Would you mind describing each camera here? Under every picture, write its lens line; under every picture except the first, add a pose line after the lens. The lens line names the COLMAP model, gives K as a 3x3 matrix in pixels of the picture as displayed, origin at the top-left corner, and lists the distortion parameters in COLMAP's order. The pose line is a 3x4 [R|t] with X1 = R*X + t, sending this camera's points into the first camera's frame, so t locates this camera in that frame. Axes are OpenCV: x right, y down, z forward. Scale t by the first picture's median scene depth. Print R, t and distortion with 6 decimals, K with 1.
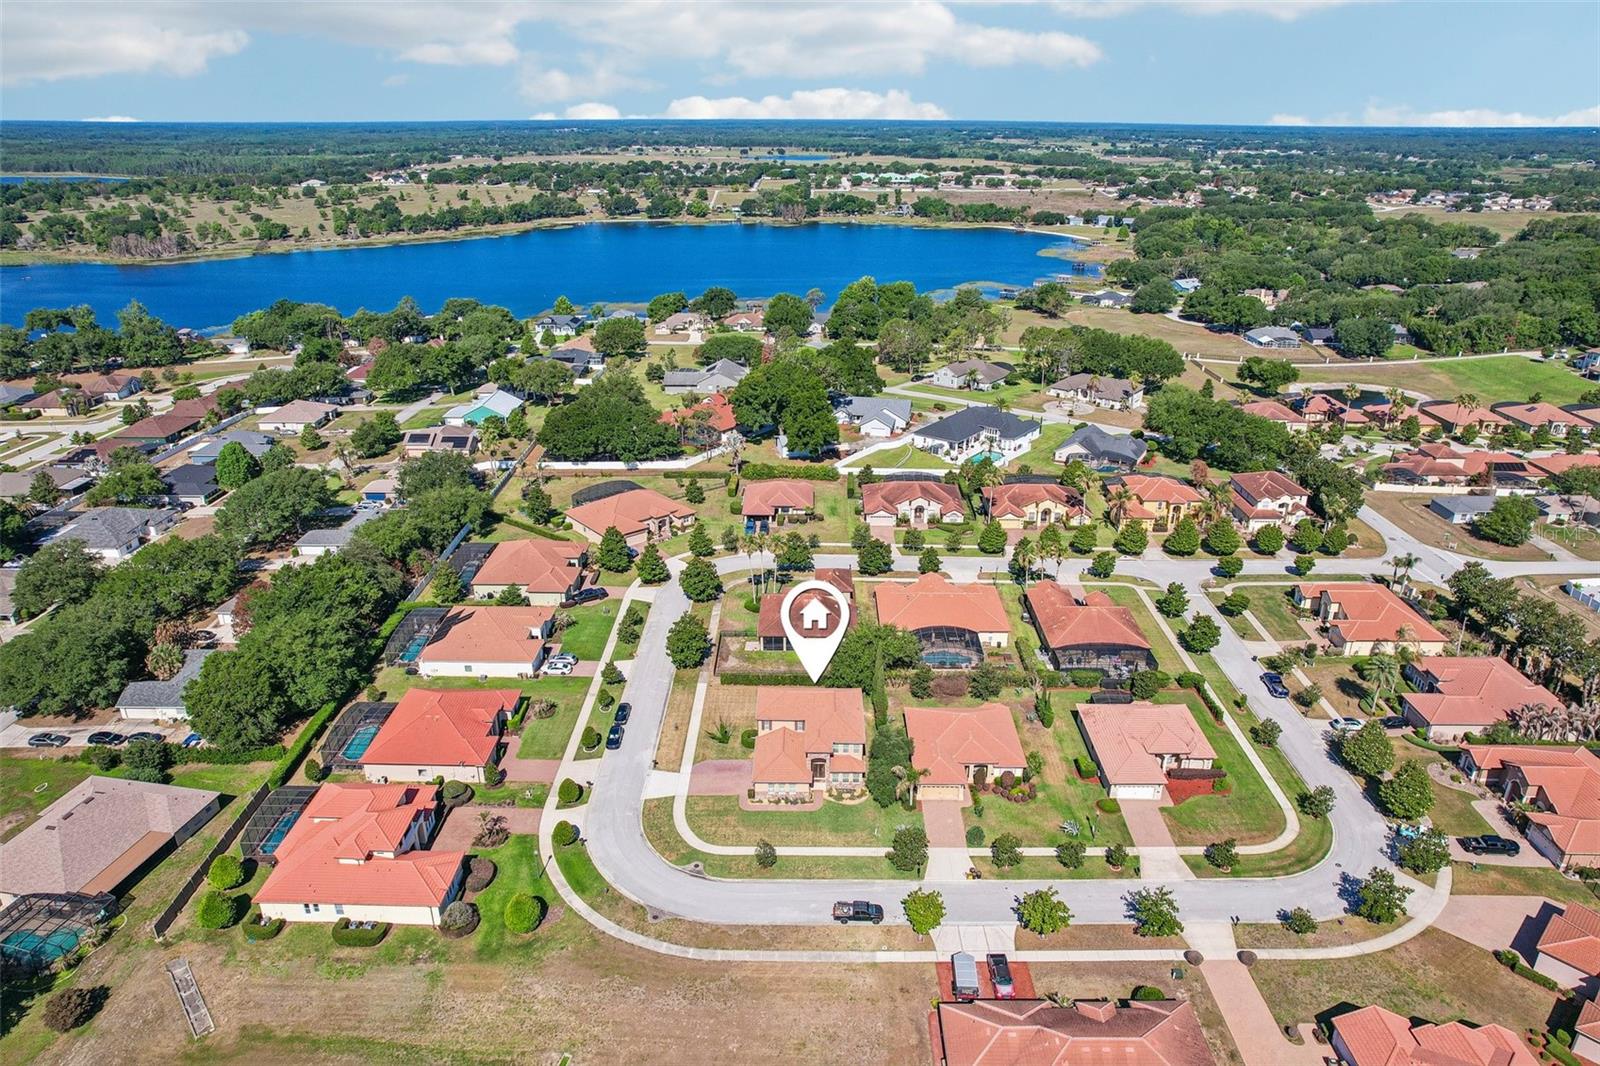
lens RADIAL K [[1026.0, 0, 800.0], [0, 1026.0, 533.0], [0, 0, 1]] dist [-0.079631, 0.074667]
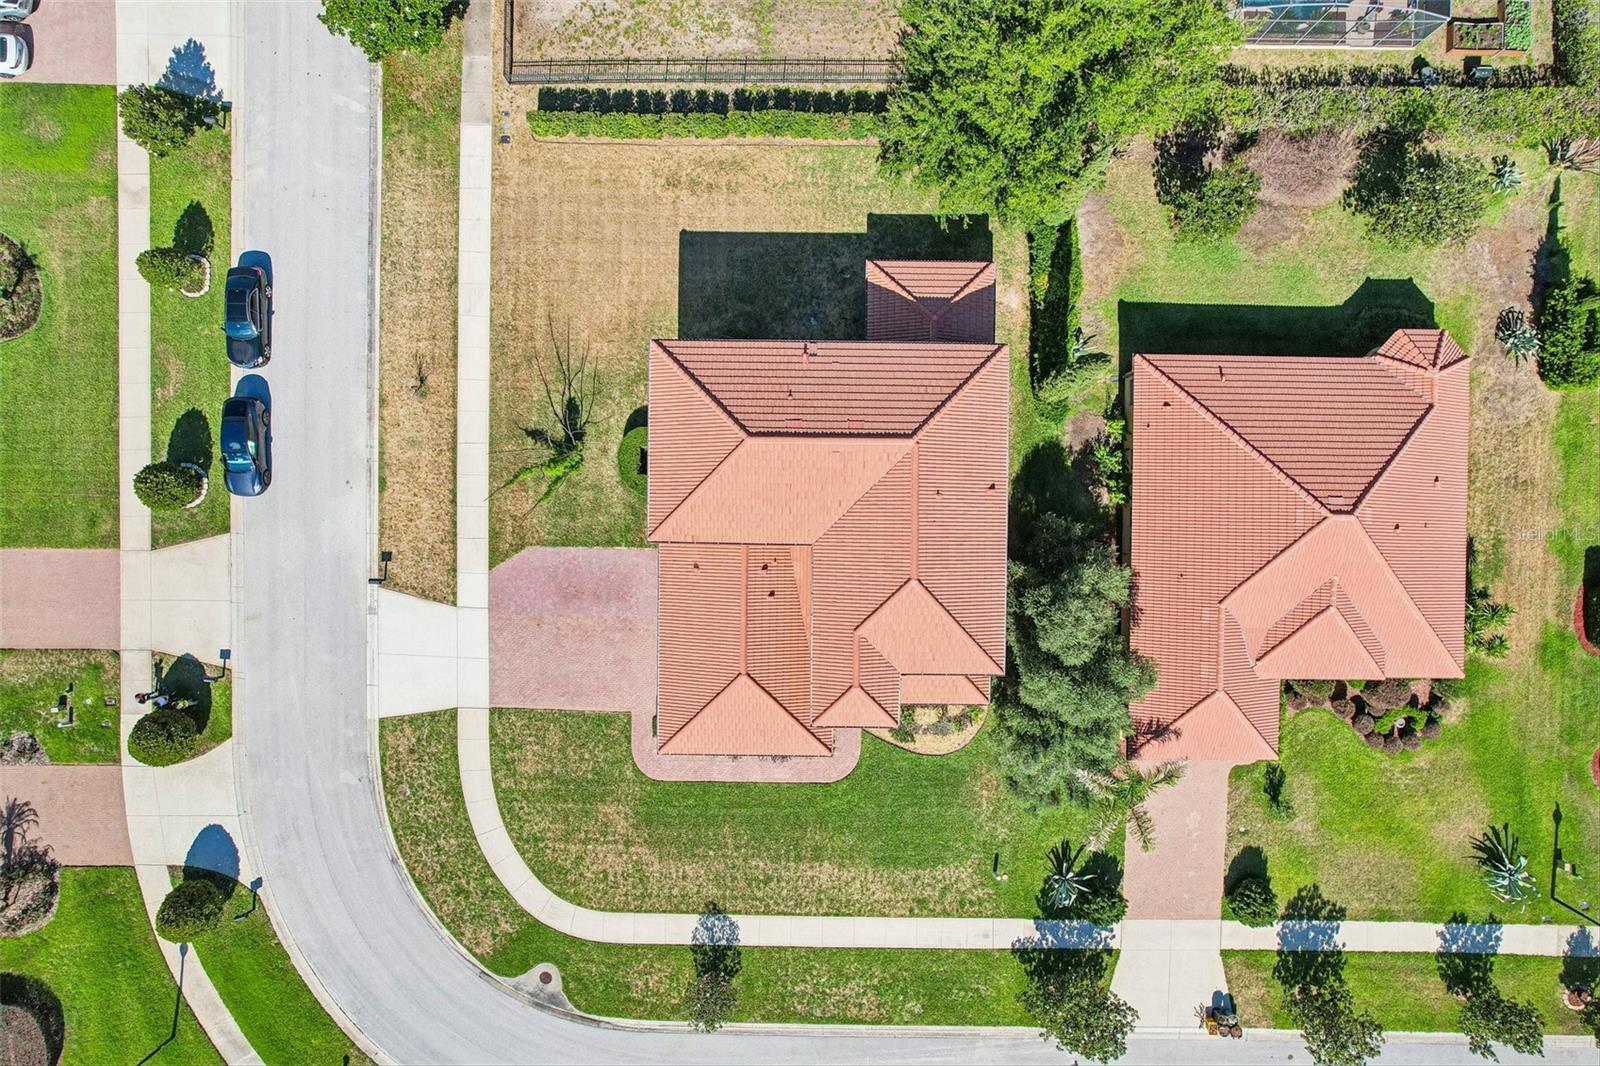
lens RADIAL K [[1026.0, 0, 800.0], [0, 1026.0, 533.0], [0, 0, 1]] dist [-0.079631, 0.074667]
pose [[0.999972, -0.003564, -0.006525, 0.003322], [0.007383, 0.371627, 0.928353, -0.104474], [-0.000884, -0.928375, 0.371643, 0.927741]]
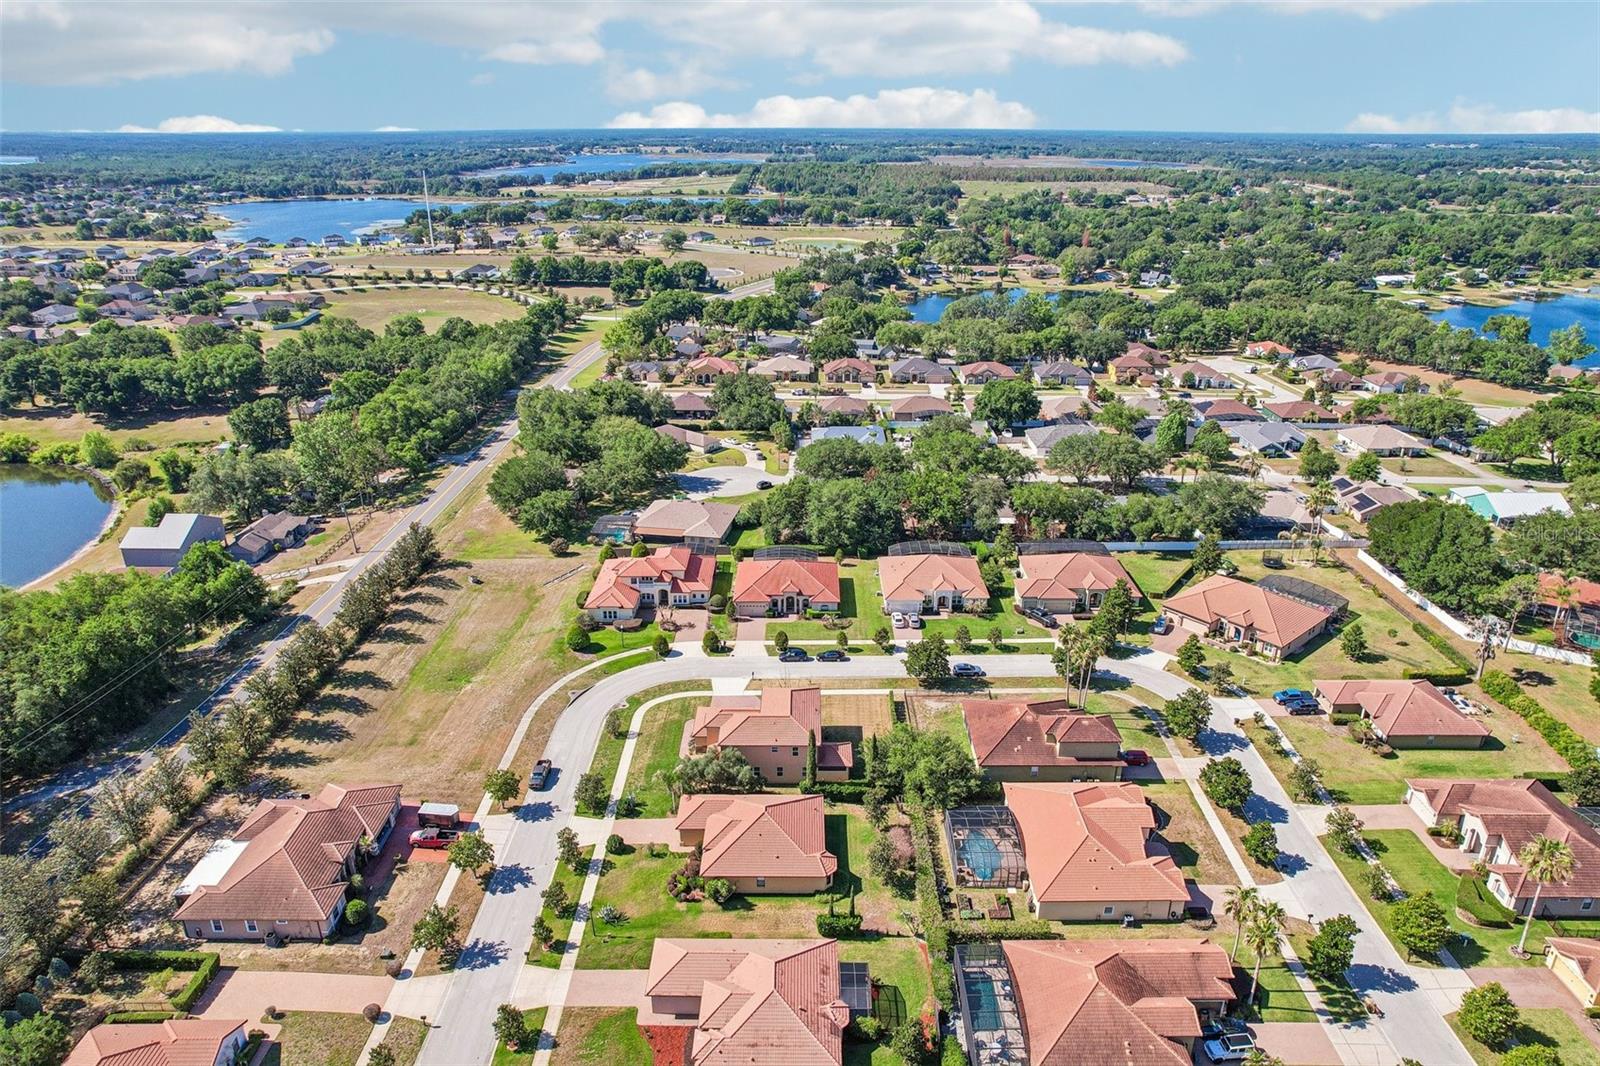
lens RADIAL K [[1026.0, 0, 800.0], [0, 1026.0, 533.0], [0, 0, 1]] dist [-0.079631, 0.074667]
pose [[0.008157, 0.372579, -0.927965, 0.921987], [-0.383107, 0.858353, 0.341262, -0.348099], [0.923668, 0.352726, 0.149739, 0.854840]]
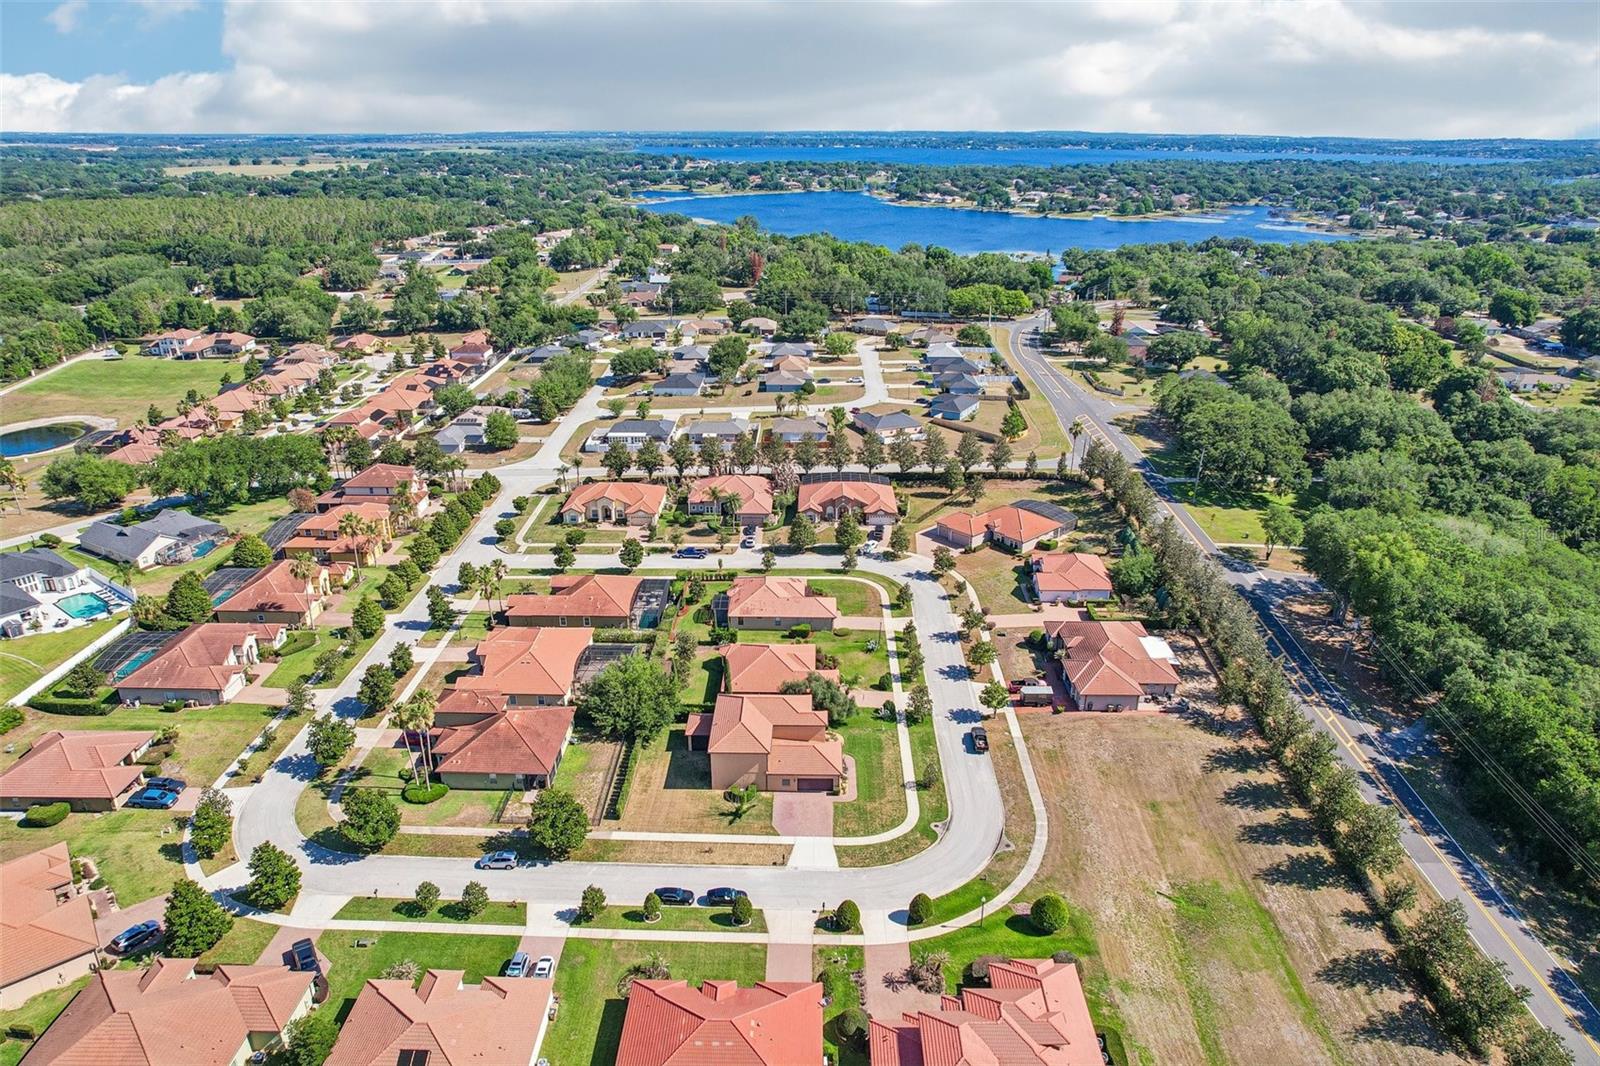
lens RADIAL K [[1026.0, 0, 800.0], [0, 1026.0, 533.0], [0, 0, 1]] dist [-0.079631, 0.074667]
pose [[0.000434, -0.375849, 0.926681, -0.897016], [0.380231, 0.857142, 0.347466, -0.334741], [-0.924892, 0.352202, 0.143281, 0.795308]]
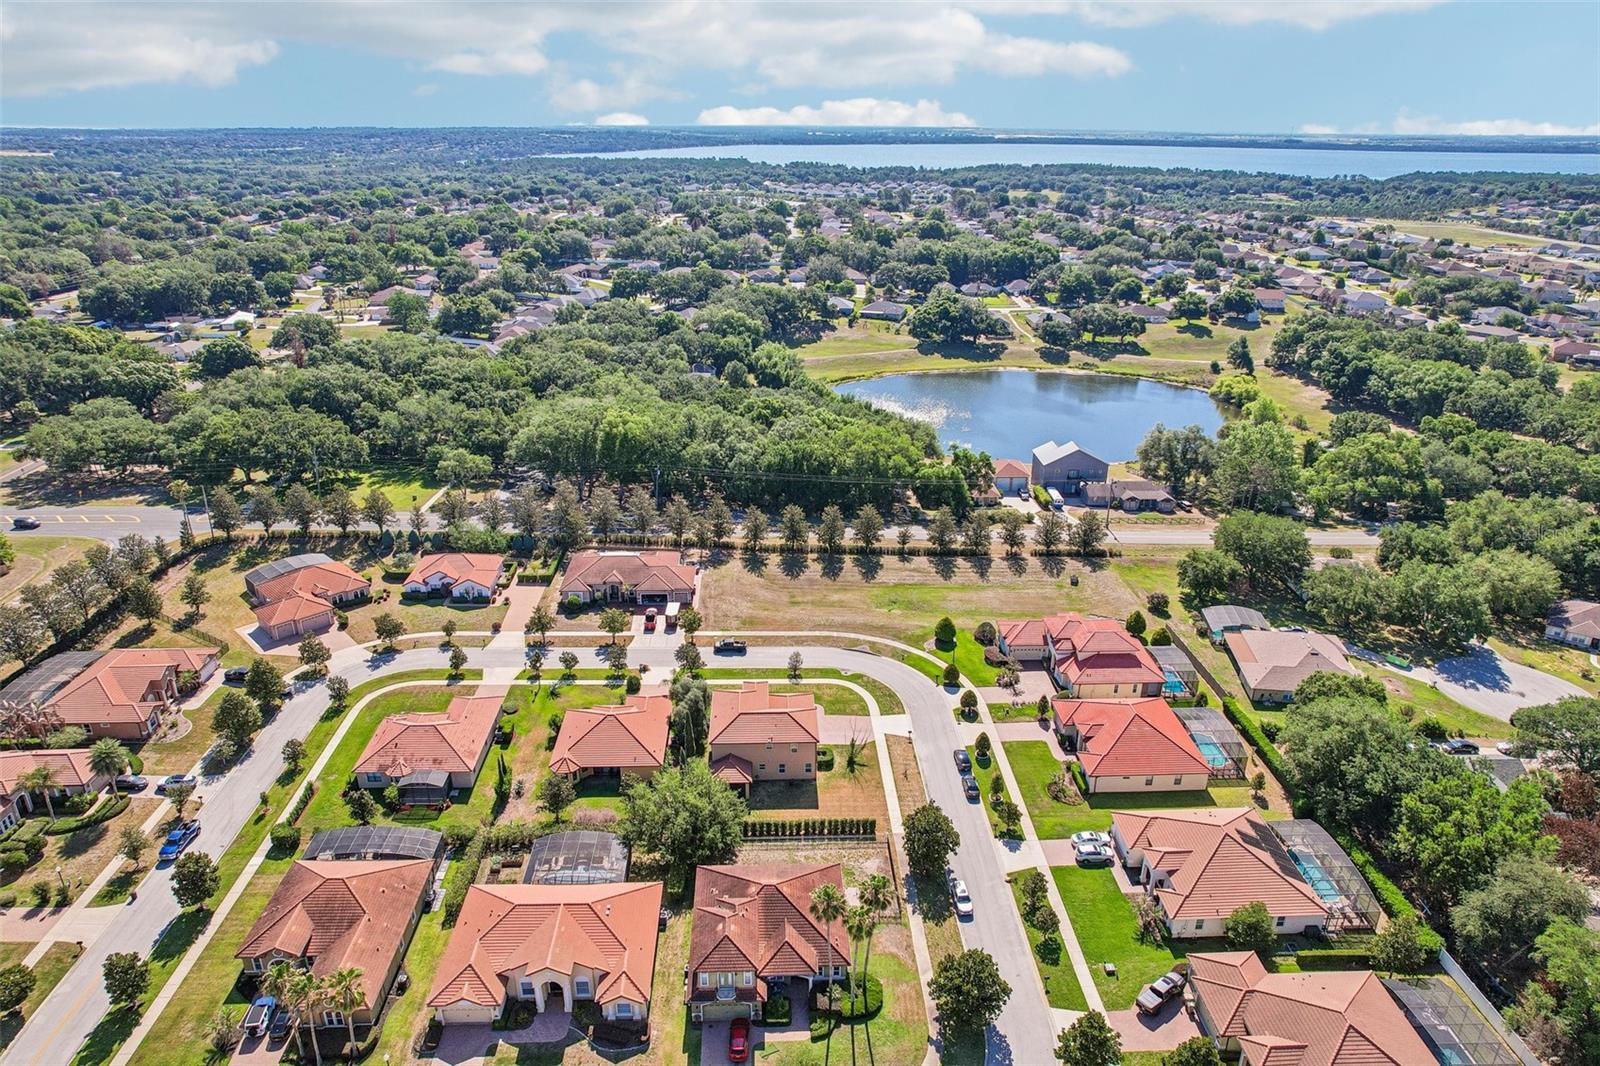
lens RADIAL K [[1026.0, 0, 800.0], [0, 1026.0, 533.0], [0, 0, 1]] dist [-0.079631, 0.074667]
pose [[-0.998721, 0.011959, -0.049129, 0.022664], [-0.026118, 0.709954, 0.703764, -0.701820], [0.043296, 0.704147, -0.708733, 1.677482]]
